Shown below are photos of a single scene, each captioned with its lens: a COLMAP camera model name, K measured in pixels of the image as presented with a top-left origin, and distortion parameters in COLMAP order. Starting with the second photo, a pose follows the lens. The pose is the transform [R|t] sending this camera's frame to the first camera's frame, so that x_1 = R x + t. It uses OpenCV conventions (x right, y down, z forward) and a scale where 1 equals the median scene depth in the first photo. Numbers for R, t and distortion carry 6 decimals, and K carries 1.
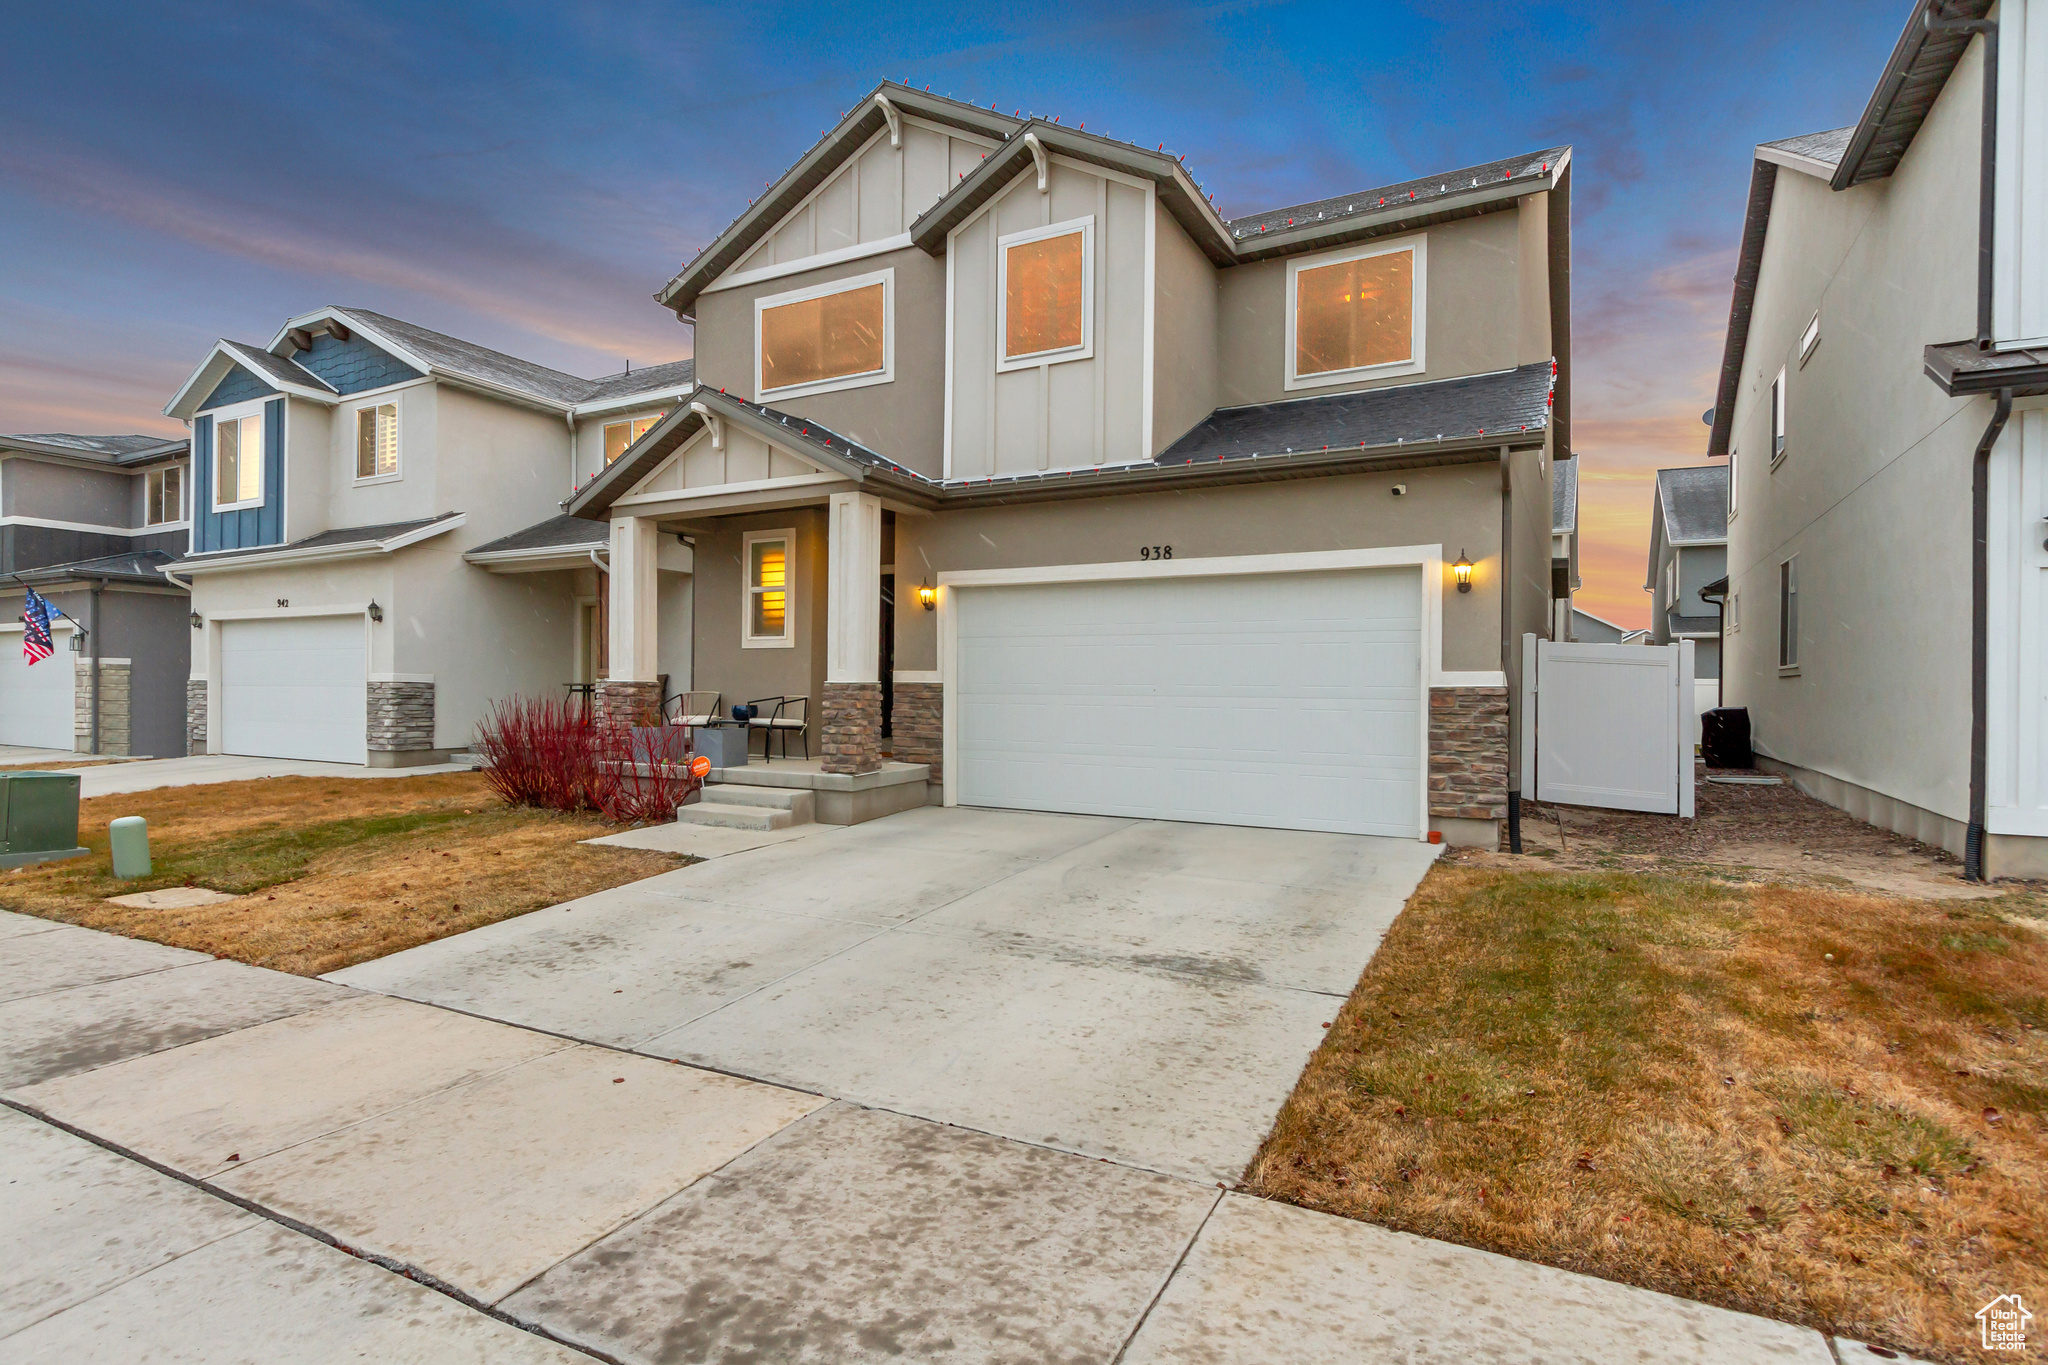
lens RADIAL K [[1050.4, 0, 1015.9], [0, 1050.4, 675.3], [0, 0, 1]] dist [0.015236, -0.007523]
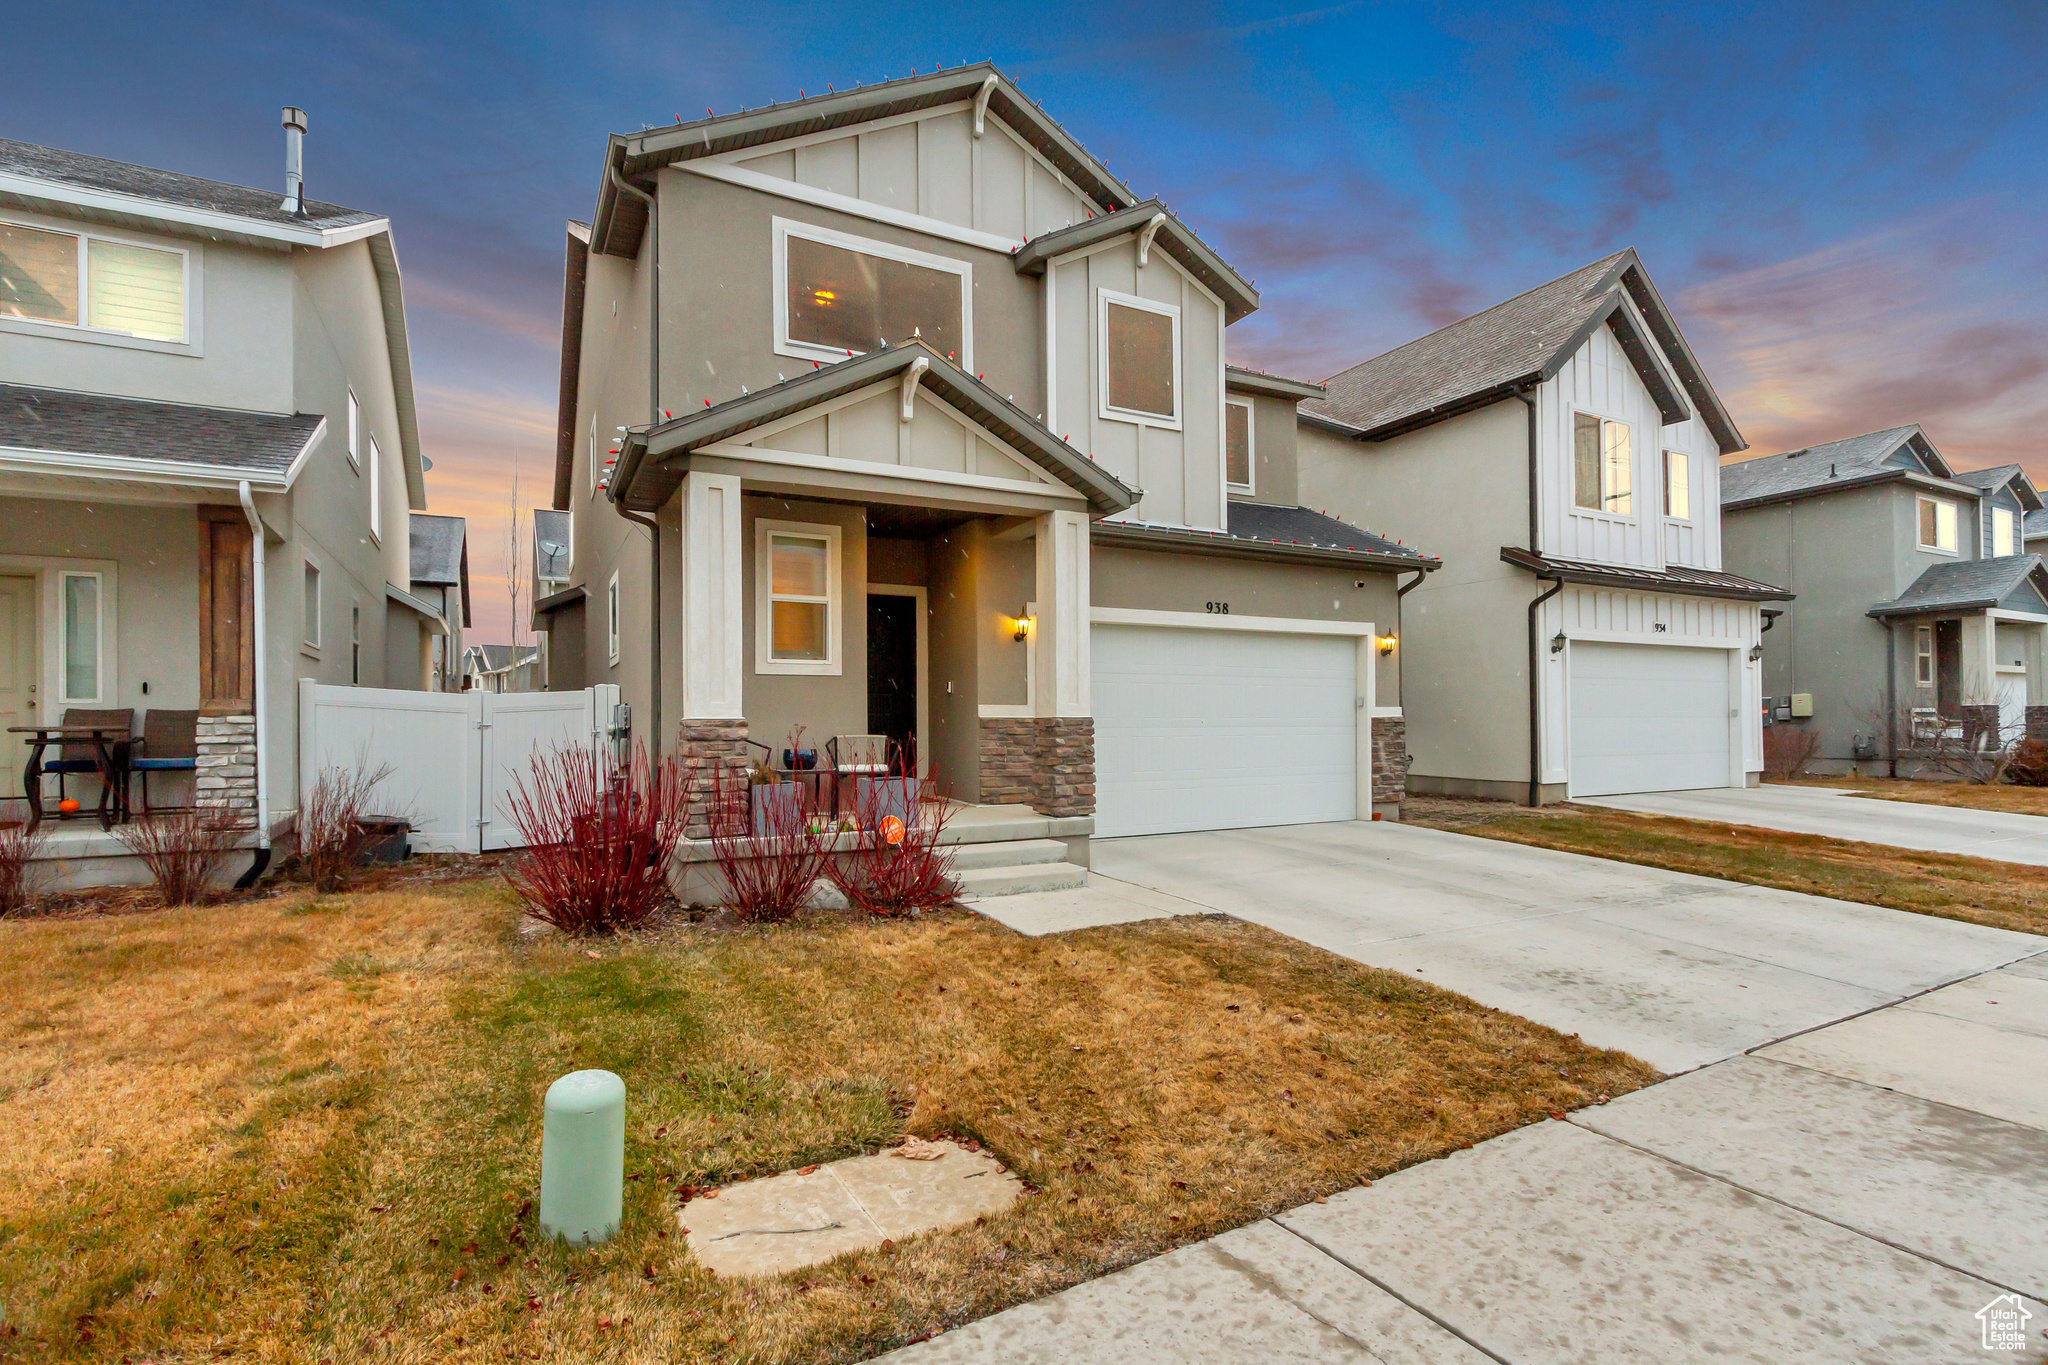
lens RADIAL K [[964.0, 0, 1020.3], [0, 964.0, 702.0], [0, 0, 1]] dist [0.005022, -0.000211]
pose [[0.544593, 0.007691, 0.838665, -0.890075], [0.002039, 0.999943, -0.010494, 0.002140], [-0.838698, 0.007425, 0.544546, 0.574924]]
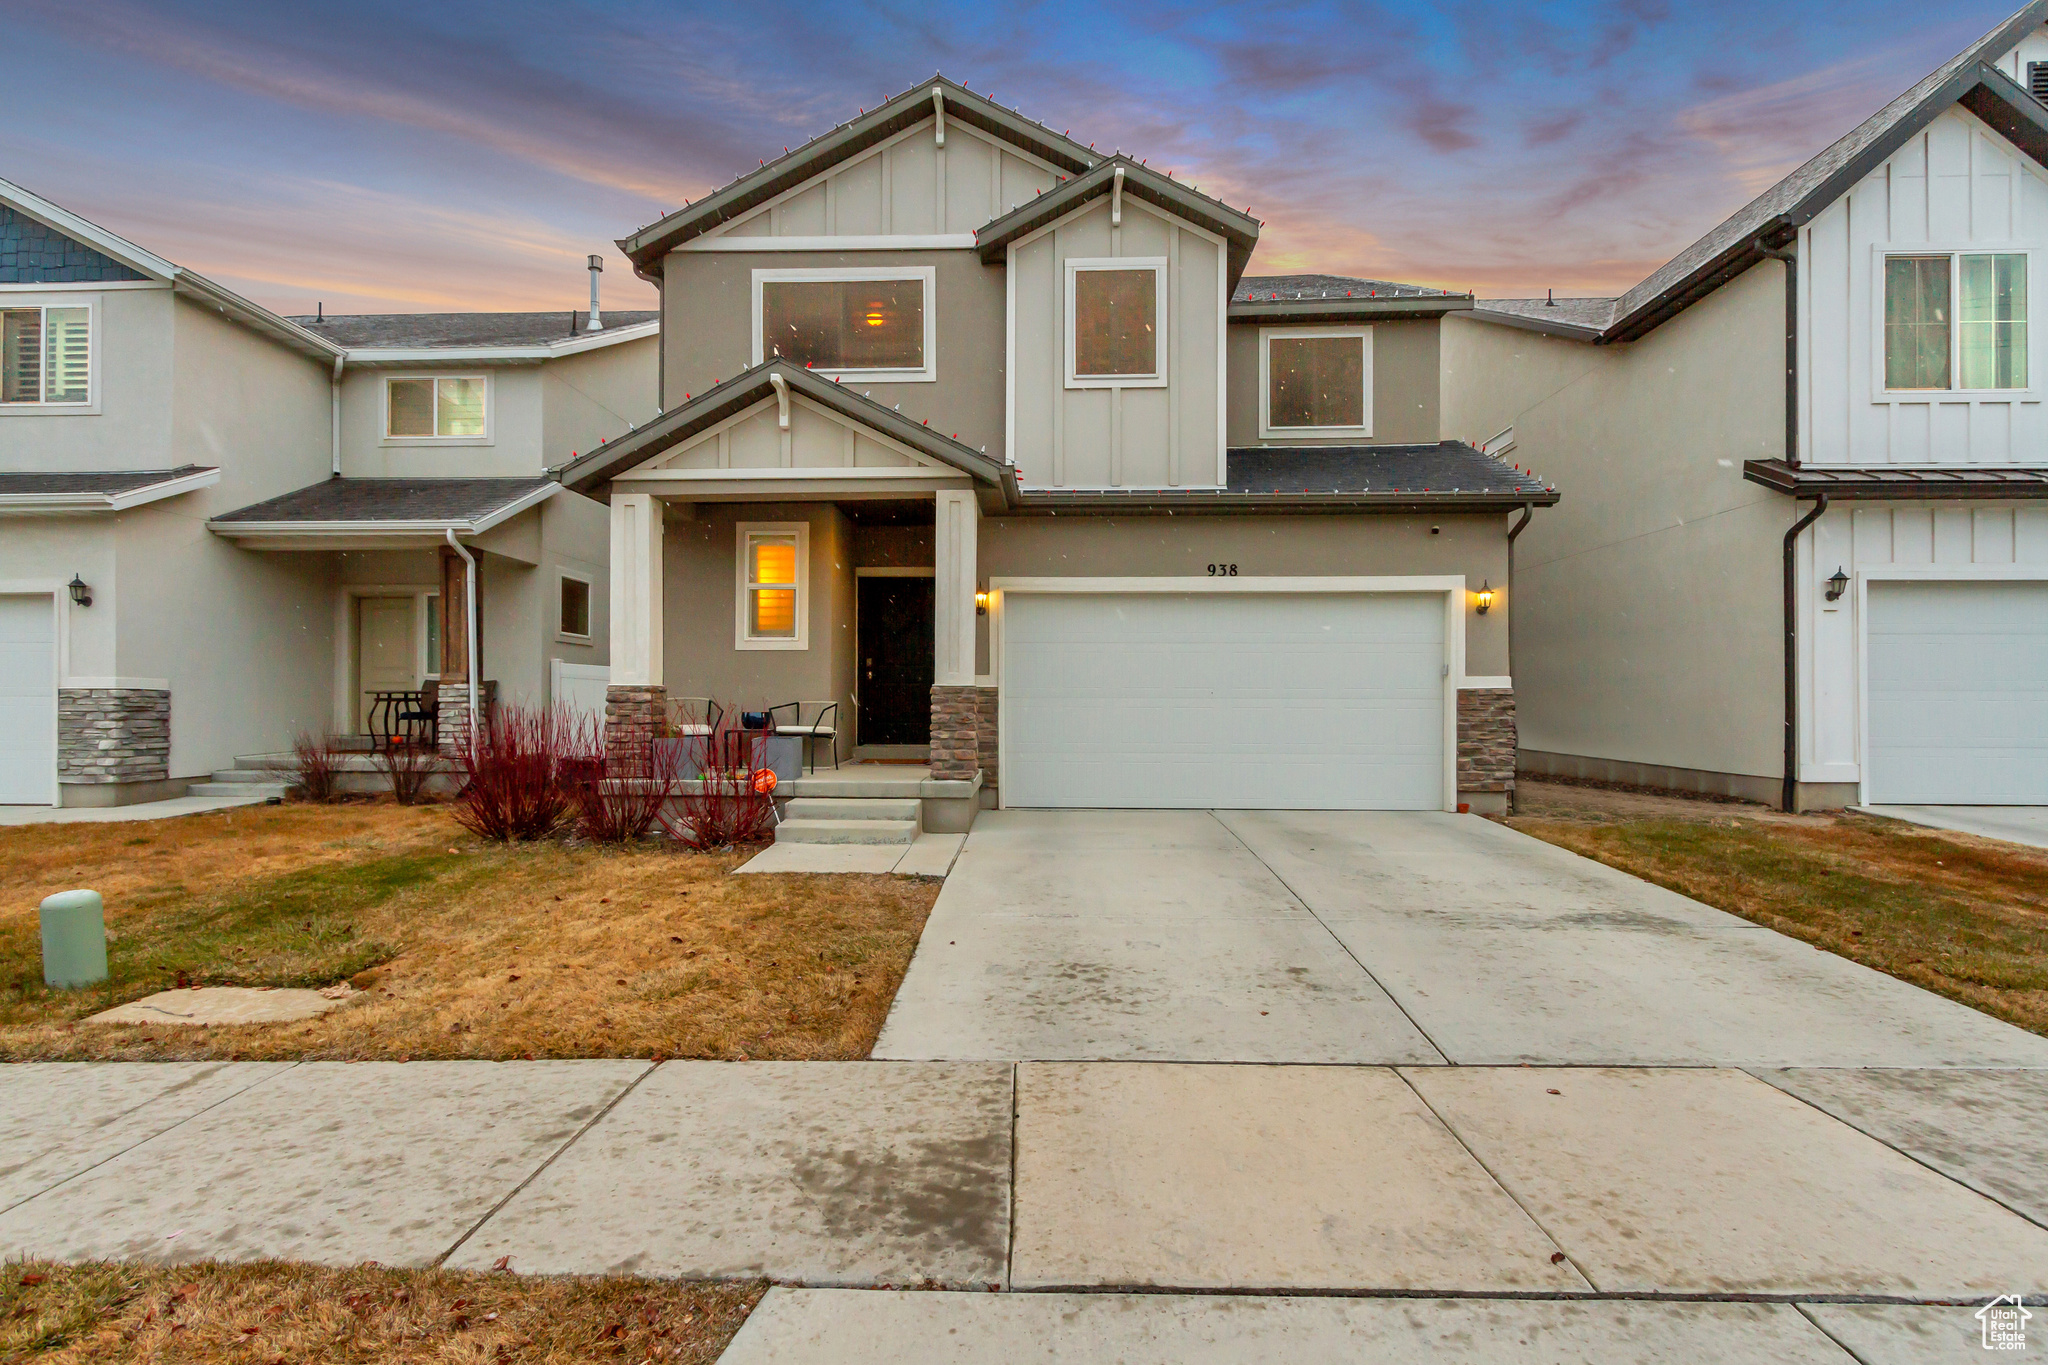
lens RADIAL K [[952.0, 0, 1024.0], [0, 952.0, 682.5], [0, 0, 1]] dist [0.006479, -0.000690]
pose [[0.892168, 0.002957, 0.451694, -0.498875], [0.000057, 0.999978, -0.006658, 0.009686], [-0.451704, 0.005966, 0.892148, 0.188137]]
